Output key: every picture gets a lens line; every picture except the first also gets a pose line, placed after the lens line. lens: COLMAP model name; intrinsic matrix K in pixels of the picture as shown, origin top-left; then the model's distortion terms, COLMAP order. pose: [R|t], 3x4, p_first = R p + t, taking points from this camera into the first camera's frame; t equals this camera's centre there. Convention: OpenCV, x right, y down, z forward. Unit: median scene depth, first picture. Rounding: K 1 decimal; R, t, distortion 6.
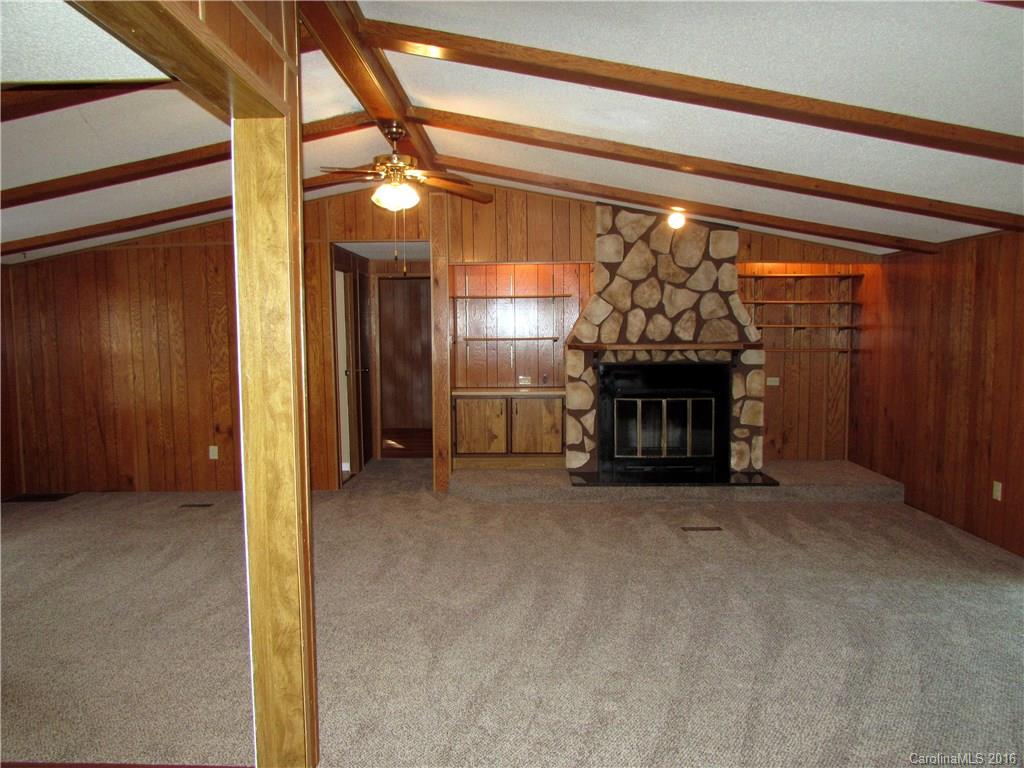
lens RADIAL K [[724.9, 0, 511.5], [0, 724.9, 381.7], [0, 0, 1]] dist [-0.032032, 0.002961]
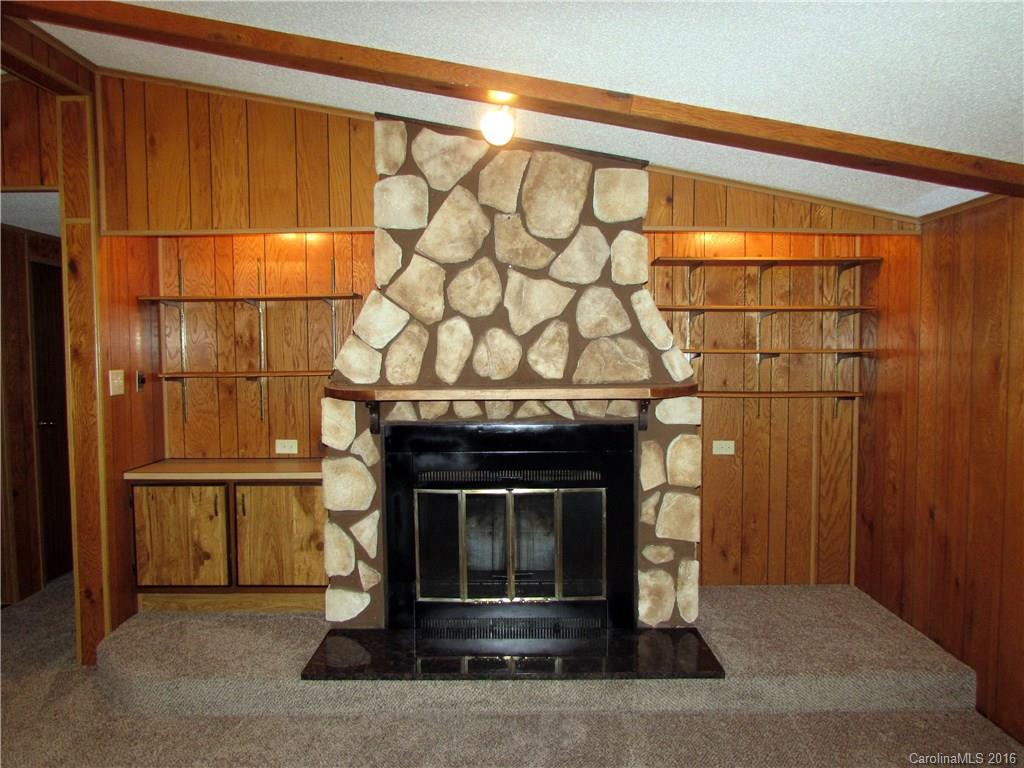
lens RADIAL K [[724.9, 0, 512.7], [0, 724.9, 387.8], [0, 0, 1]] dist [-0.032032, 0.002961]
pose [[0.999799, -0.000188, 0.020046, 0.202989], [0.000569, 0.999819, -0.019023, -0.040494], [-0.020039, 0.019030, 0.999618, 0.476670]]
